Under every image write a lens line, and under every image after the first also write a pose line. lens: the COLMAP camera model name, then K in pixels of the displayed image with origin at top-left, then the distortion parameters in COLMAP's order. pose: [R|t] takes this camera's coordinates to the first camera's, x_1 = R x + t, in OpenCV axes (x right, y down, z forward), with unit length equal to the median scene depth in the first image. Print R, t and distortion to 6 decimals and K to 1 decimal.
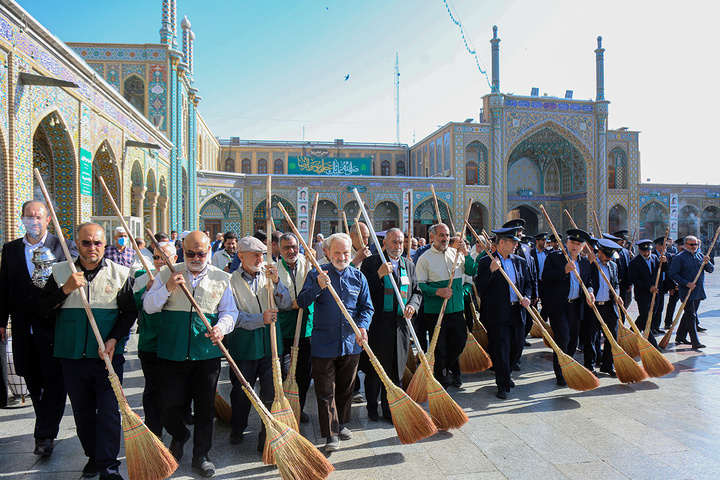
lens RADIAL K [[497.8, 0, 359.6], [0, 497.8, 242.4], [0, 0, 1]] dist [-0.107157, 0.056886]
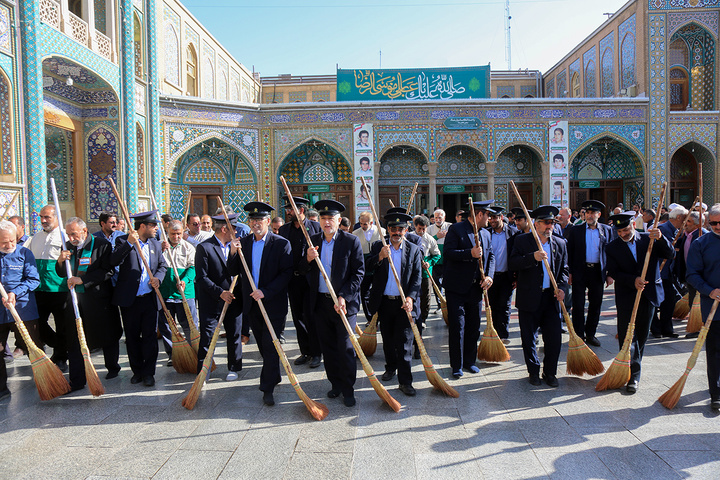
lens RADIAL K [[497.8, 0, 364.2], [0, 497.8, 238.8], [0, 0, 1]] dist [-0.107157, 0.056886]
pose [[0.979985, -0.010138, -0.198811, -0.005440], [0.016204, 0.999451, 0.028909, 0.000652], [0.198408, -0.031552, 0.979611, 0.451448]]
